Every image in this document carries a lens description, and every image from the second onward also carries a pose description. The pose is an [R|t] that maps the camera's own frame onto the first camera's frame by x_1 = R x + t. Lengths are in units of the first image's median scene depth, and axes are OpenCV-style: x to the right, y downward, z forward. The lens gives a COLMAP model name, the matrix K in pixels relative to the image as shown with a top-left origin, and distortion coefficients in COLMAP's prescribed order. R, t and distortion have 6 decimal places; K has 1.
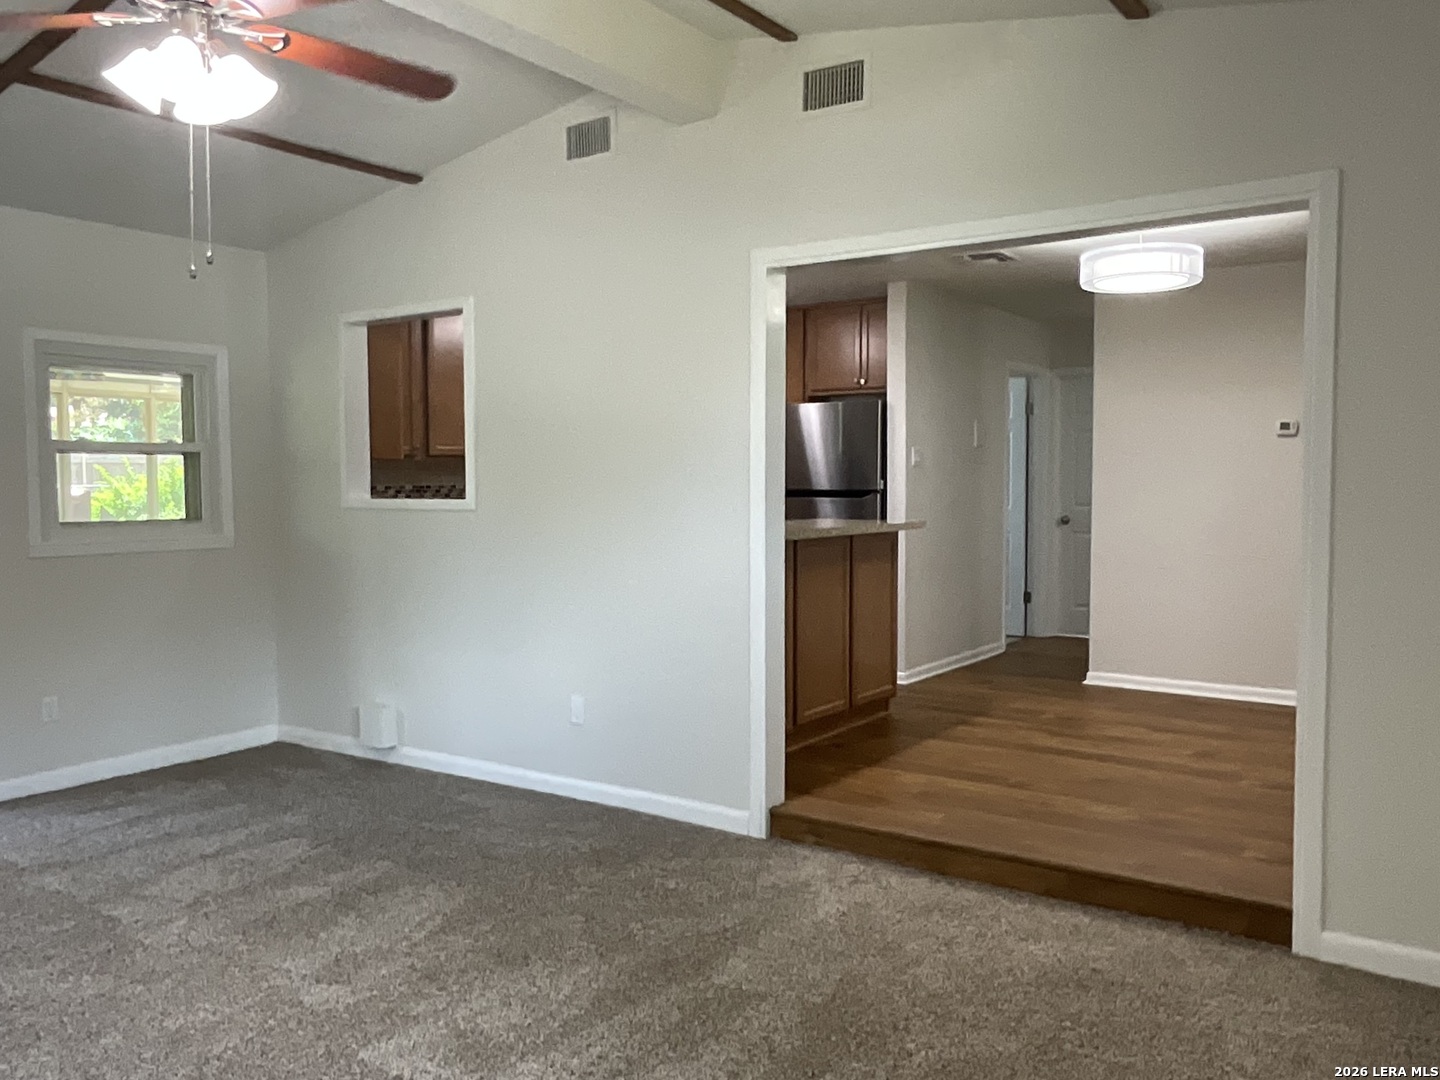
lens RADIAL K [[1141.2, 0, 720.0], [0, 1141.2, 540.0], [0, 0, 1]] dist [-0.000774, -0.000229]
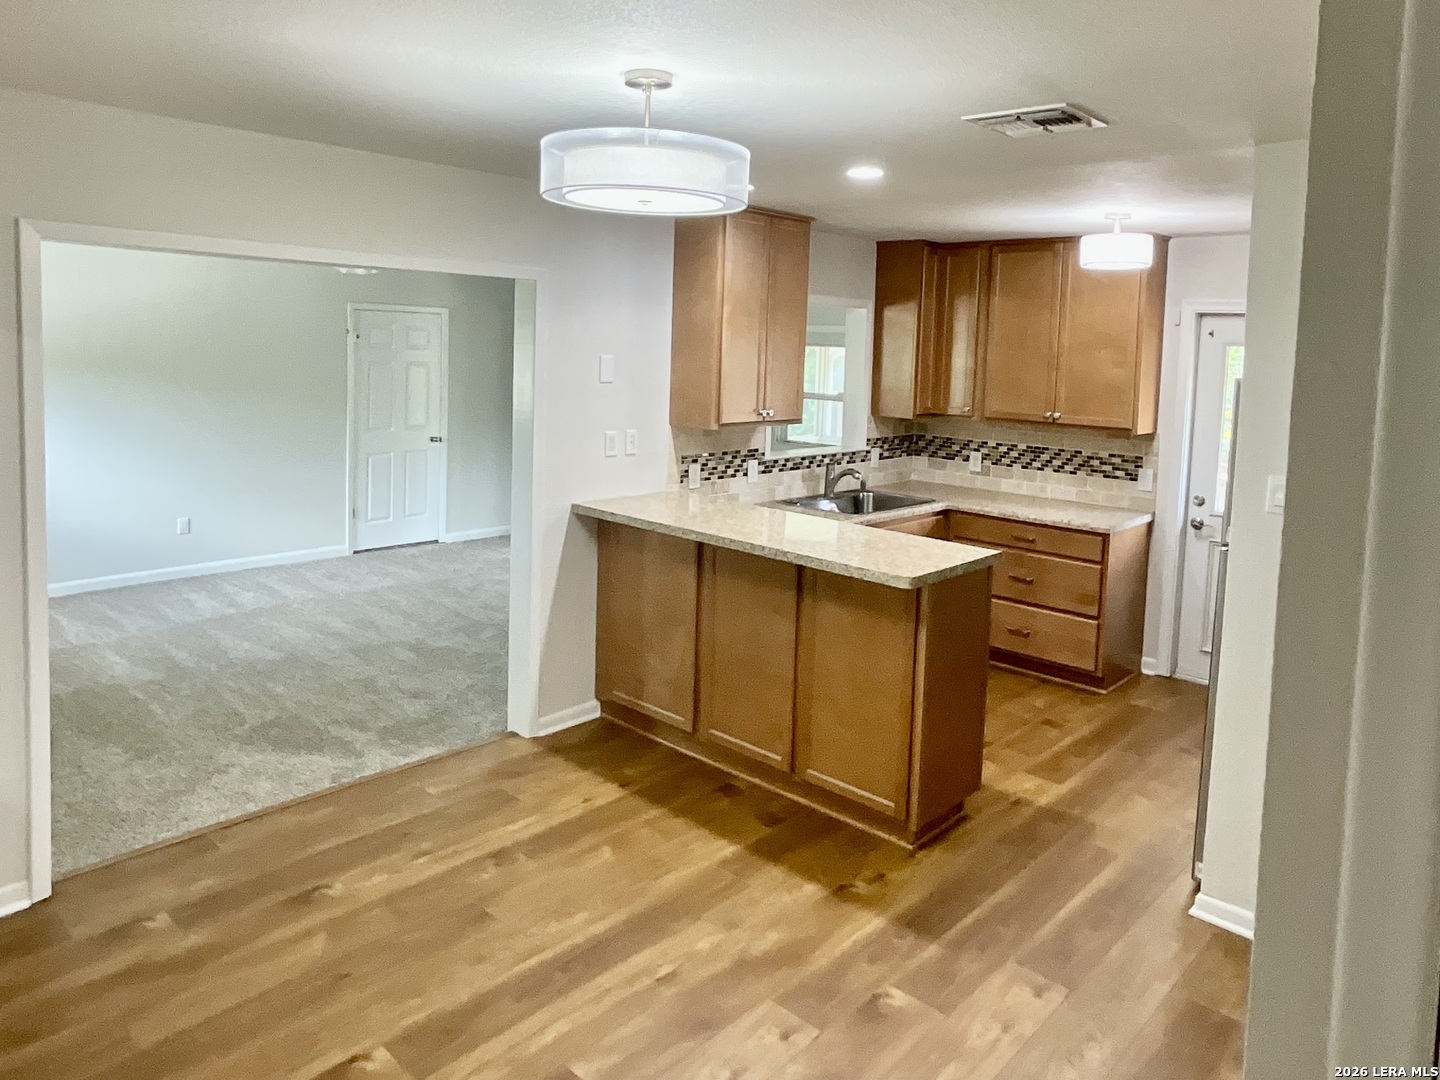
lens RADIAL K [[970.9, 0, 715.7], [0, 970.9, 416.0], [0, 0, 1]] dist [-0.004236, -0.001357]
pose [[-0.131430, 0.073429, -0.988602, 0.624934], [-0.087832, 0.992468, 0.085393, -0.122246], [0.987427, 0.098054, -0.123991, 0.821927]]
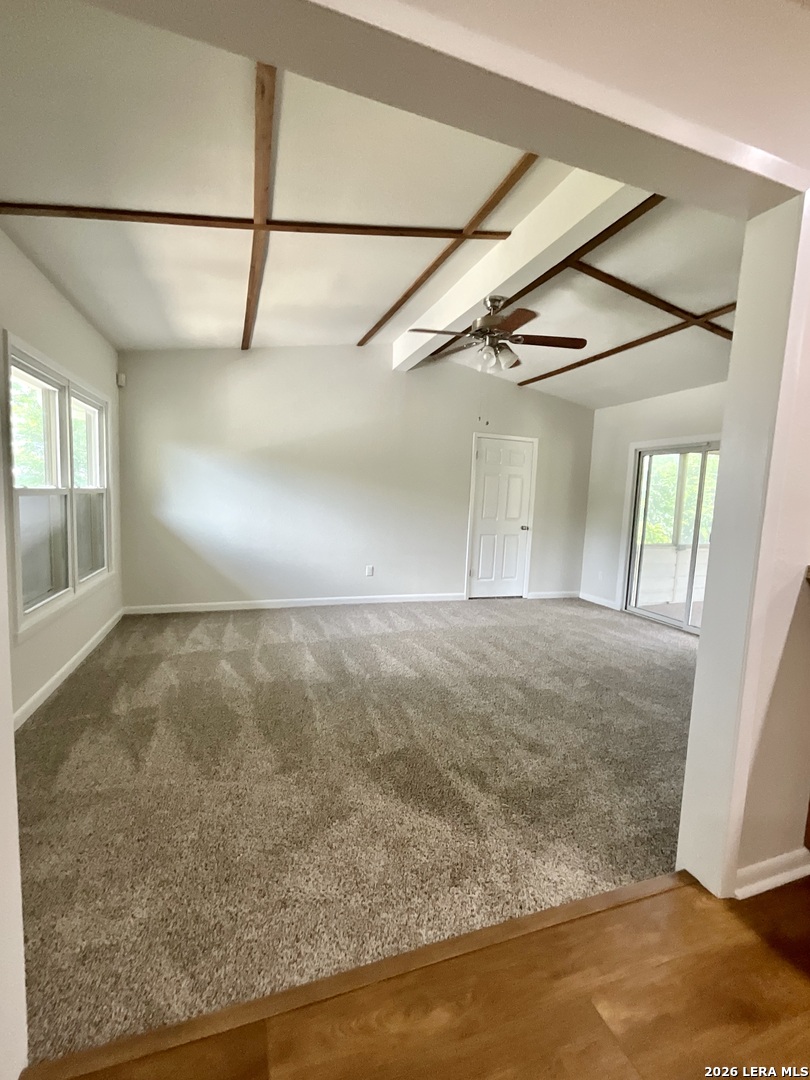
lens RADIAL K [[461.5, 0, 405.0], [0, 461.5, 540.0], [0, 0, 1]] dist [0.011996, 0.000030]
pose [[-0.579628, 0.056805, -0.812899, 0.275448], [-0.085199, 0.987875, 0.129783, -0.023271], [0.810415, 0.144484, -0.567760, 0.625352]]
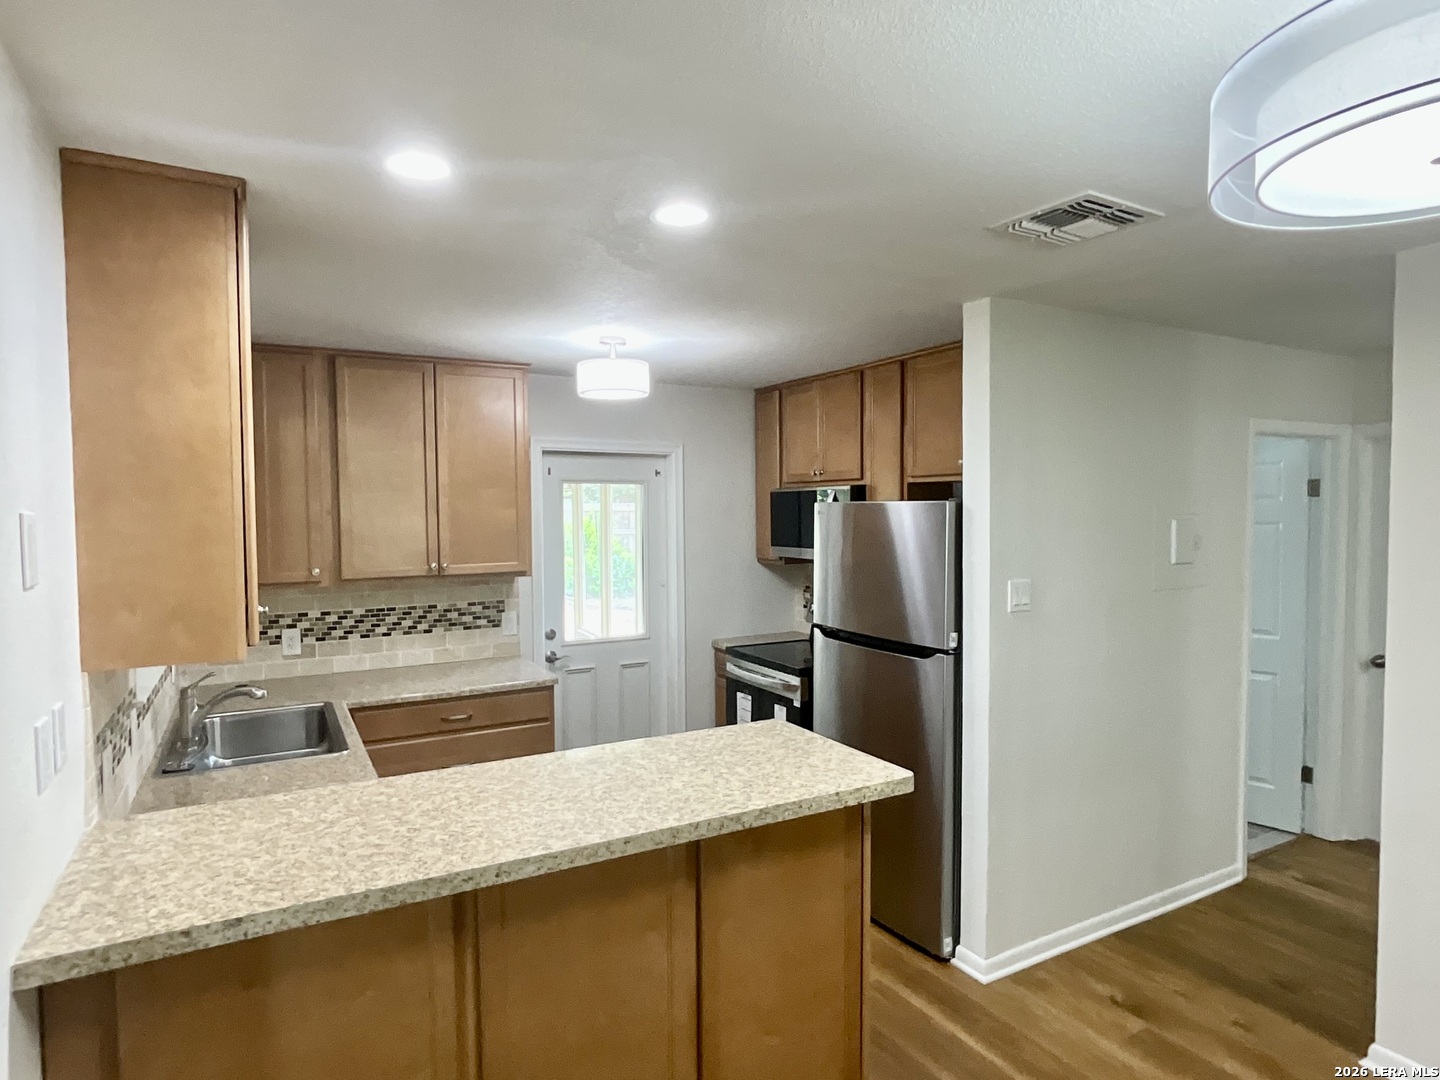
lens RADIAL K [[833.2, 0, 720.0], [0, 833.2, 540.0], [0, 0, 1]] dist [-0.002834, 0.000291]
pose [[0.903872, 0.014011, -0.427573, 0.219424], [-0.020452, 0.999736, -0.010475, -0.095168], [0.427314, 0.018212, 0.903920, 0.552756]]
